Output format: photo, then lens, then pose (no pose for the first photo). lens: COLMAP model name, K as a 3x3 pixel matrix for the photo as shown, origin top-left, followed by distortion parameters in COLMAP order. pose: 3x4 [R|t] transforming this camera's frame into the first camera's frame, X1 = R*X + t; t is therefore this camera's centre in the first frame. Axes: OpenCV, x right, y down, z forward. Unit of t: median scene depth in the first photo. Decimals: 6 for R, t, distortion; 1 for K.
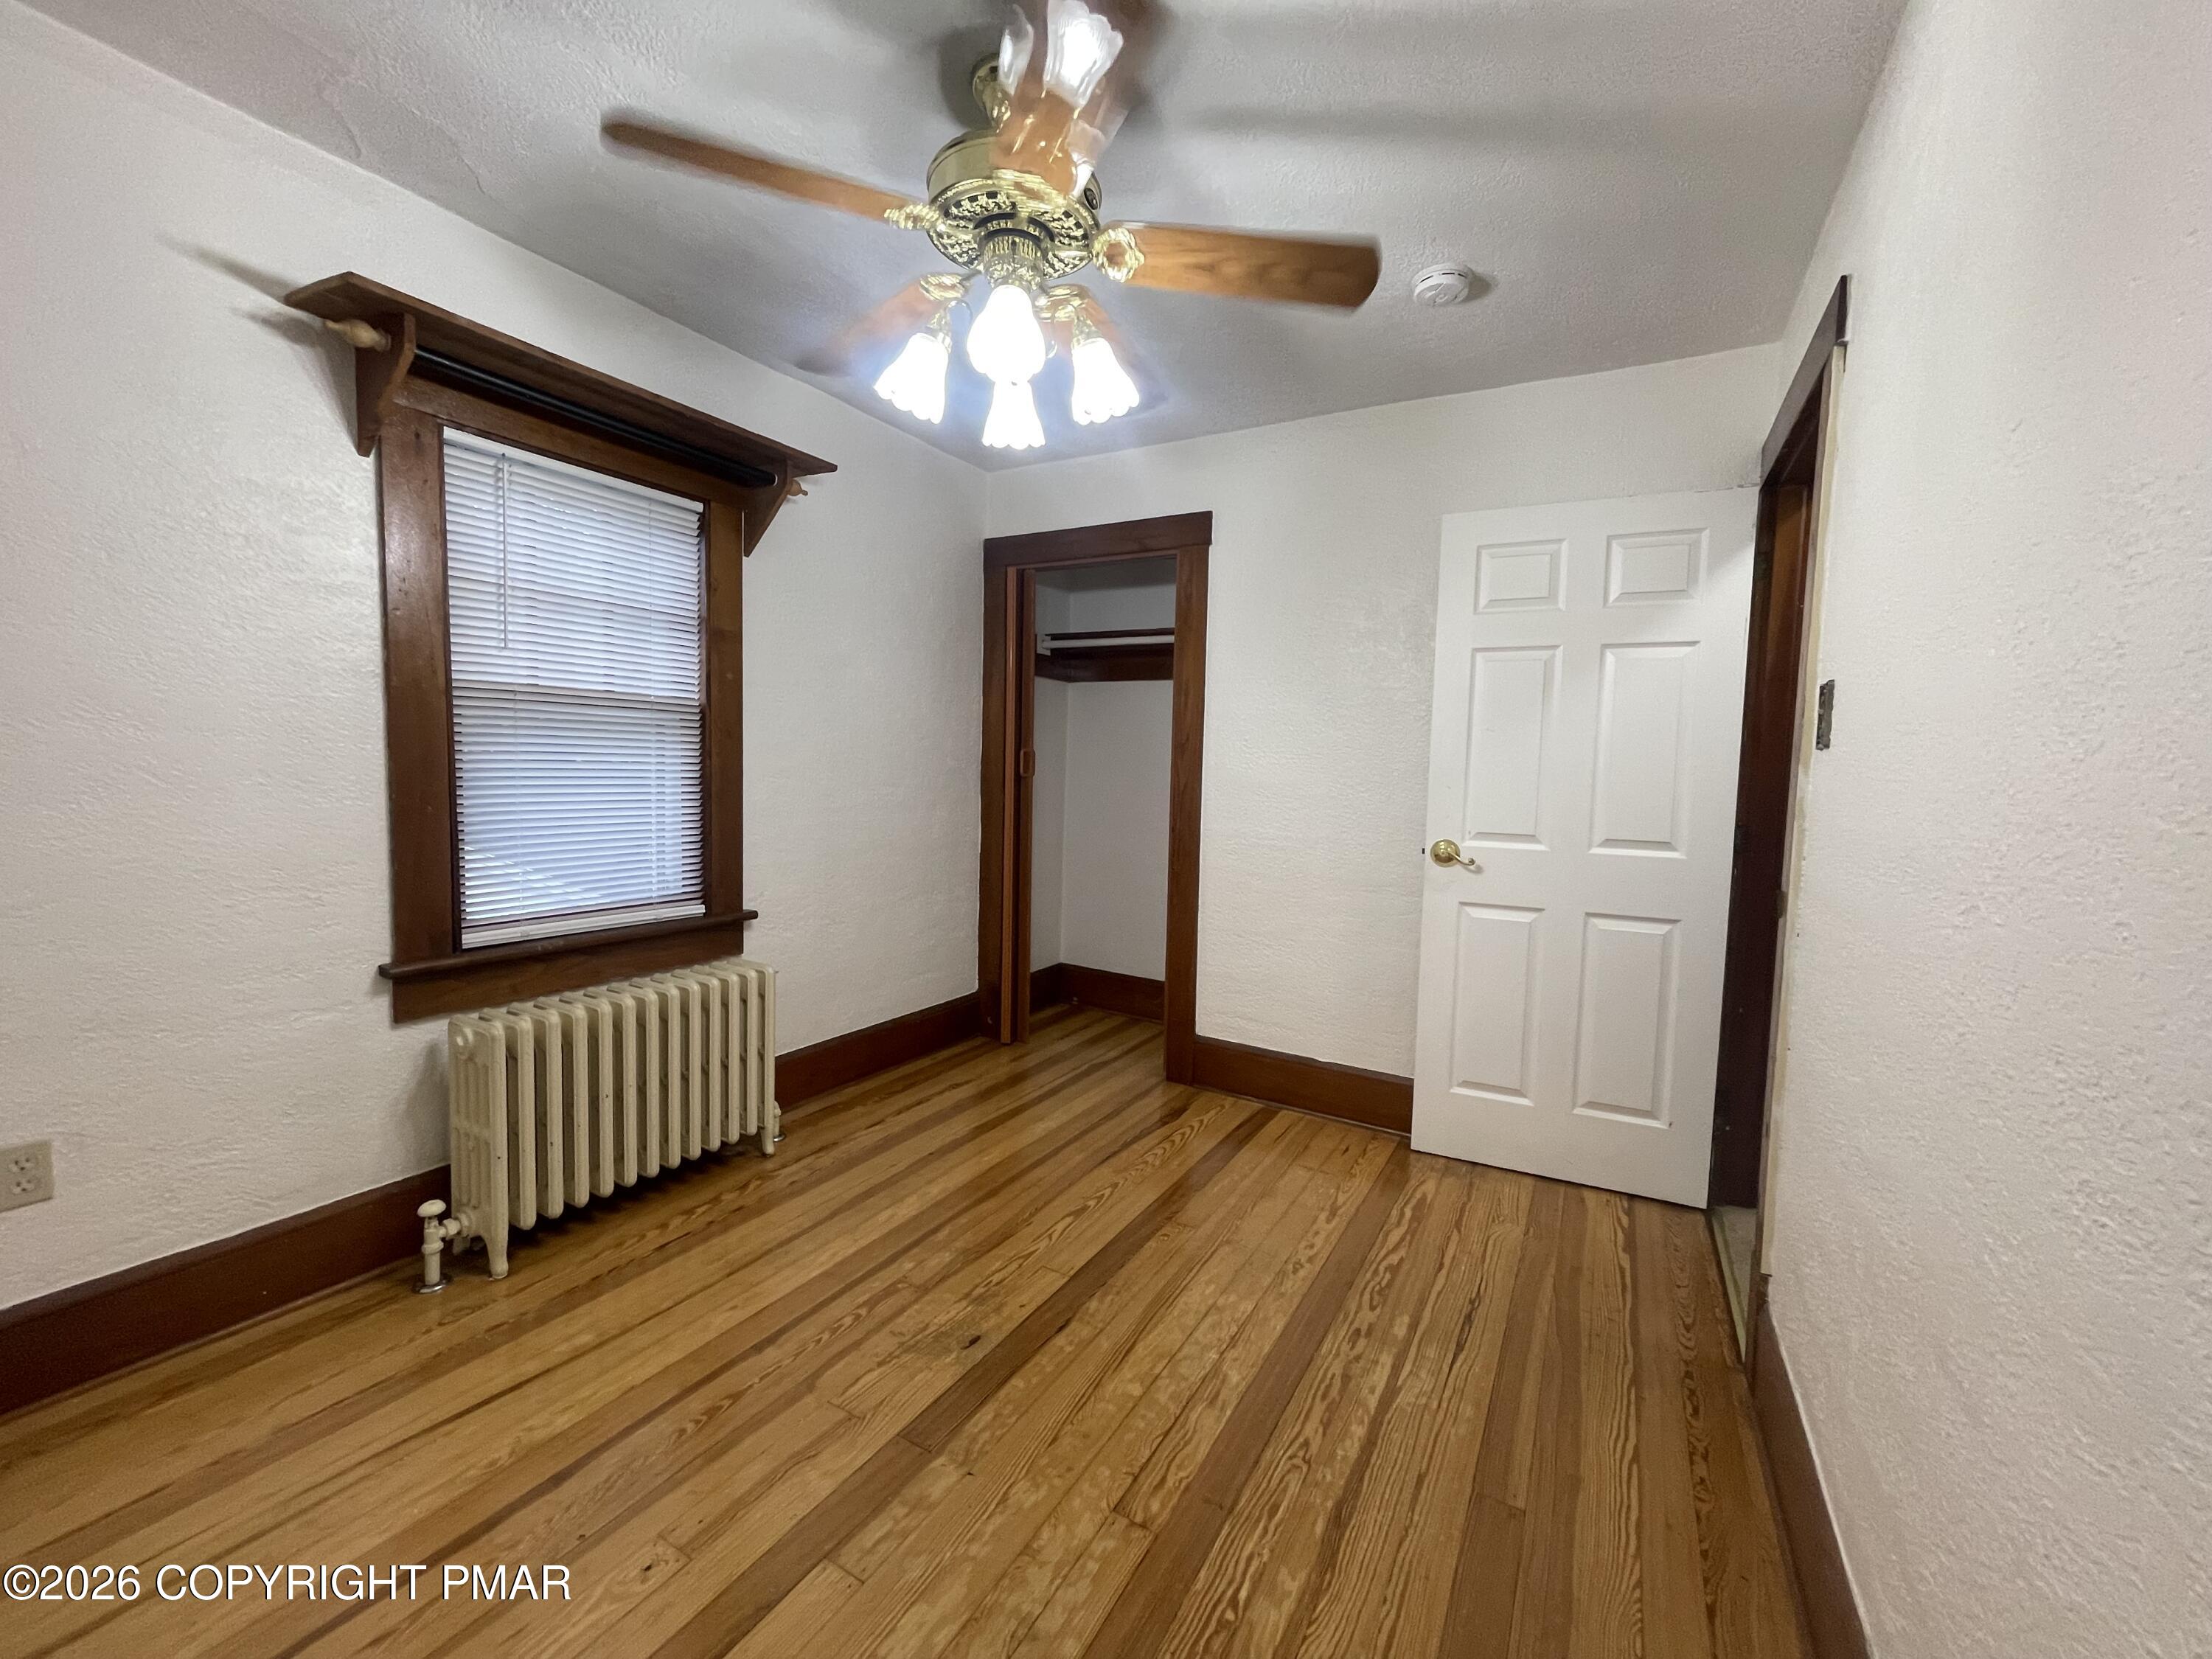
lens RADIAL K [[894.3, 0, 1099.9], [0, 894.3, 827.3], [0, 0, 1]] dist [0.000010, 0.000526]
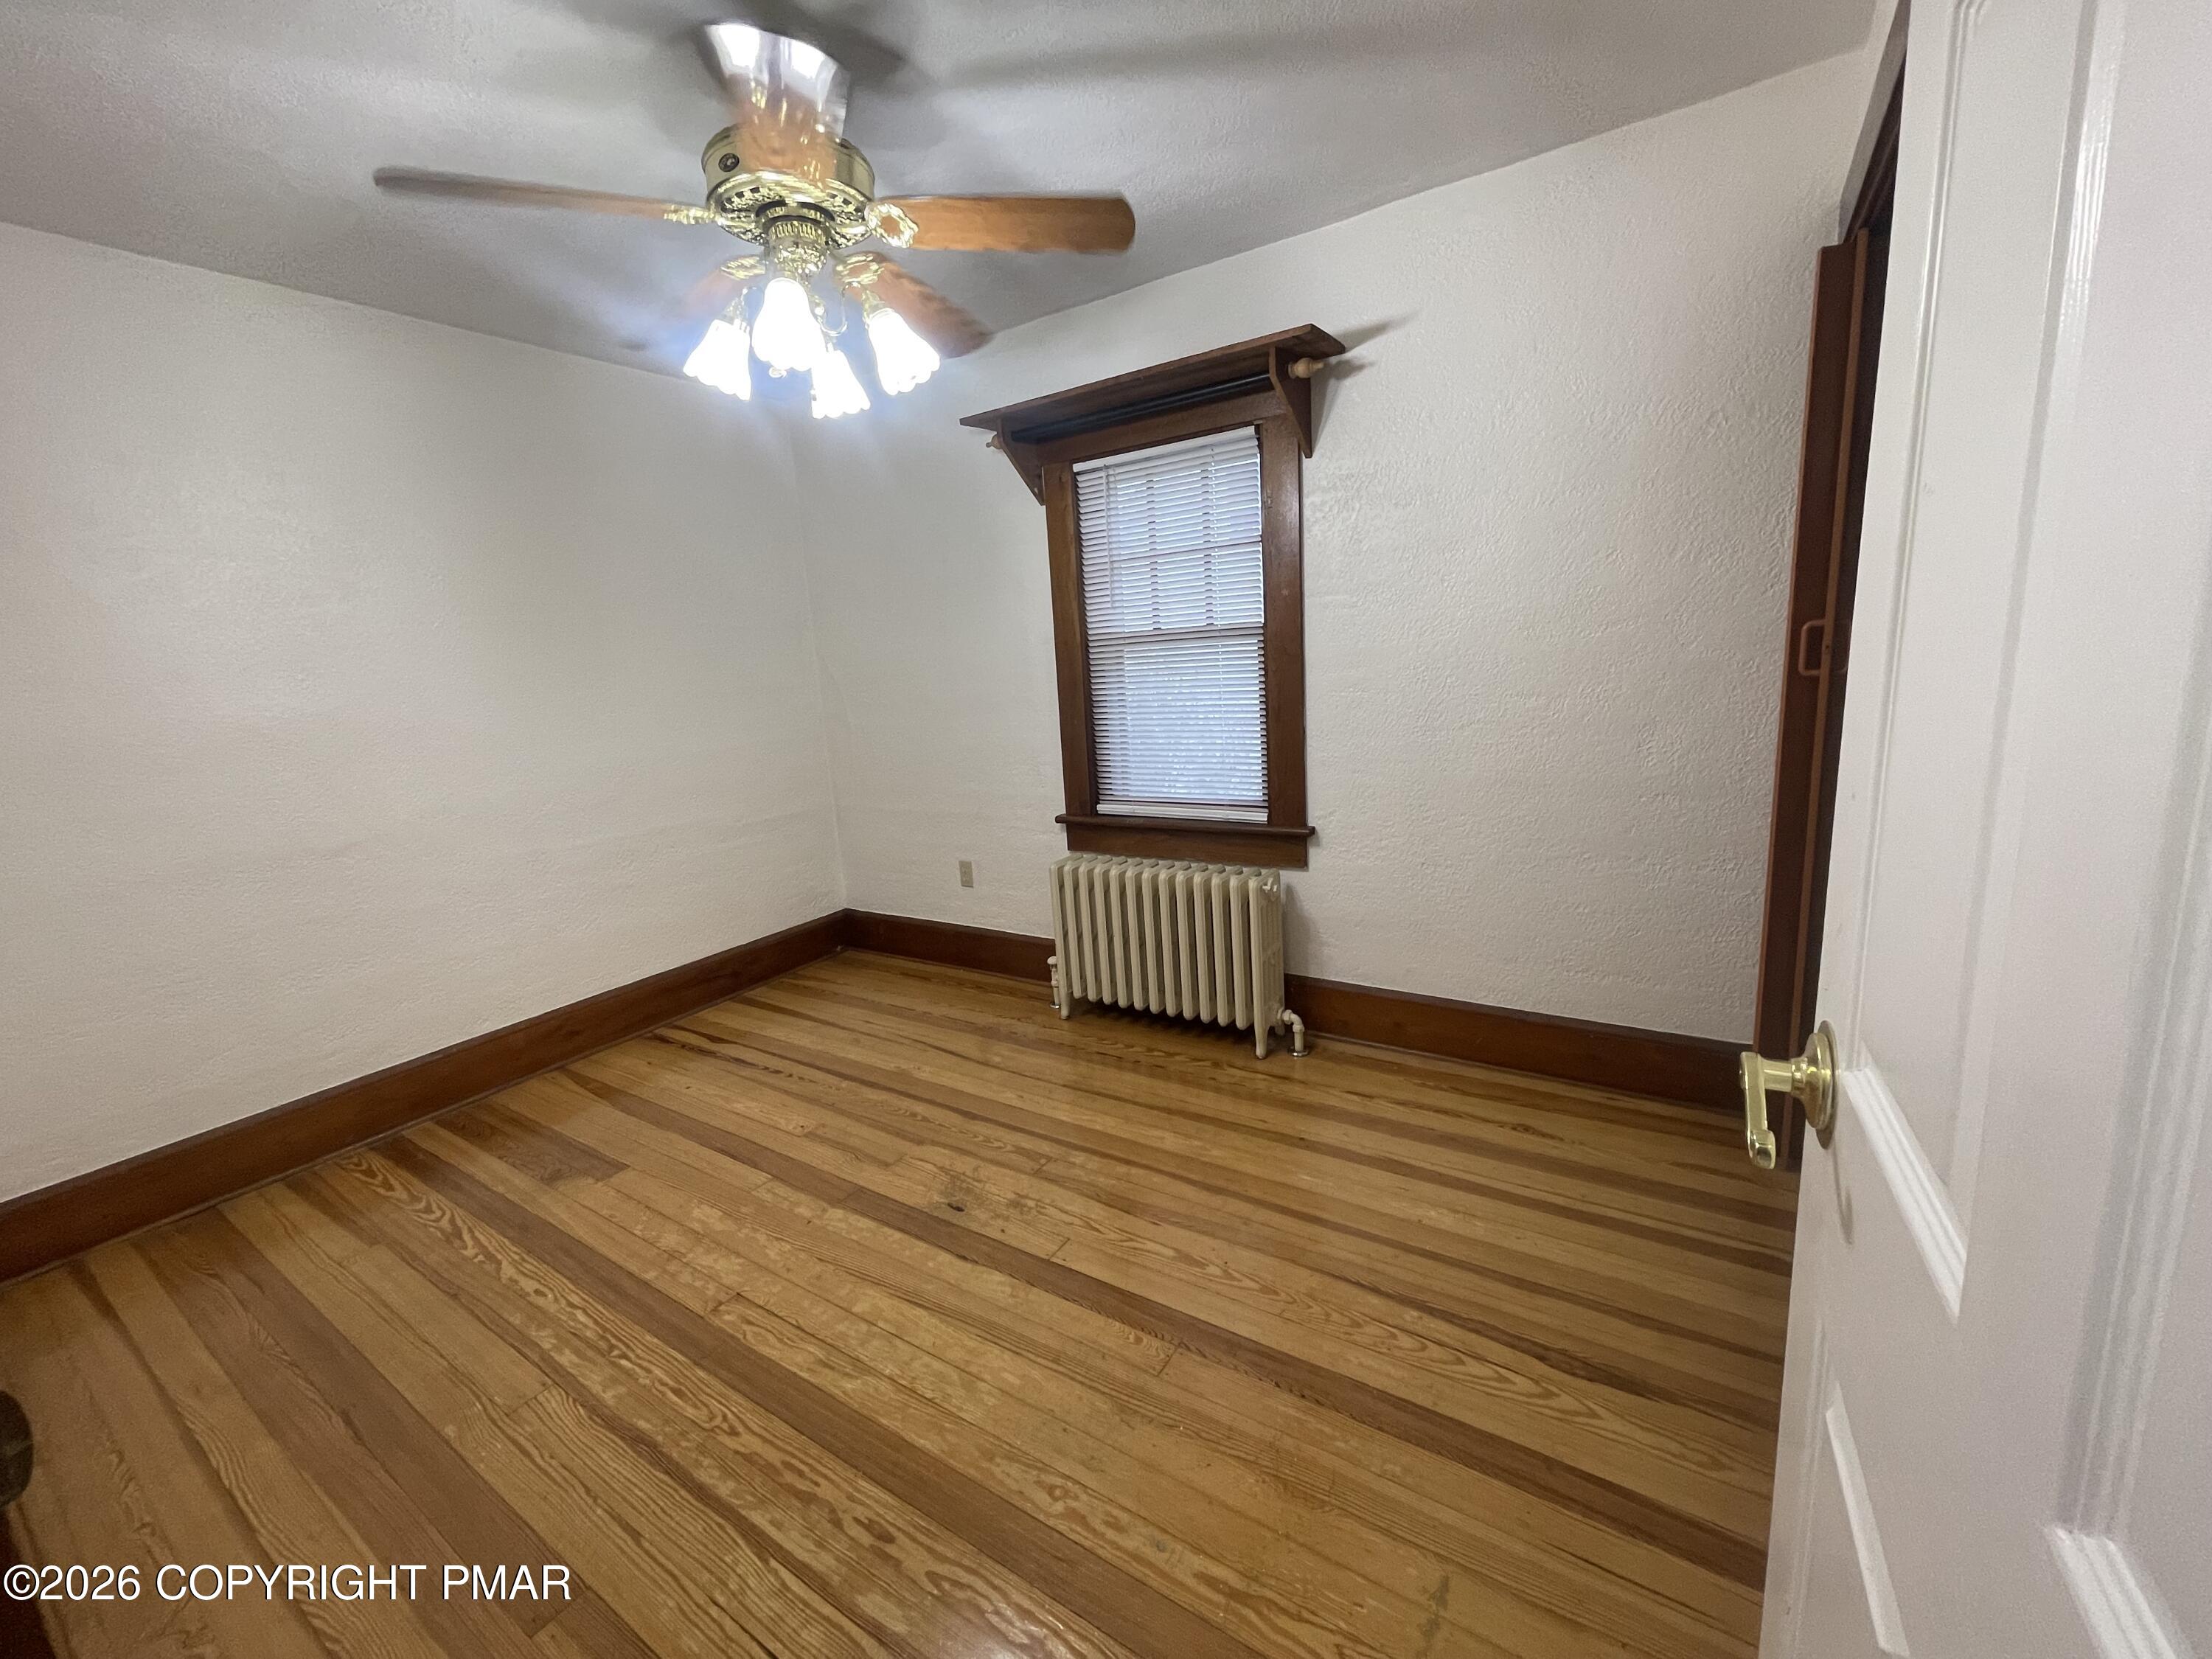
lens RADIAL K [[883.1, 0, 1109.2], [0, 883.1, 836.2], [0, 0, 1]] dist [-0.027887, 0.018873]
pose [[-0.046095, 0.178545, -0.982851, 0.881359], [-0.009895, 0.983767, 0.179175, -0.109439], [0.998888, 0.017985, -0.043580, 1.226140]]
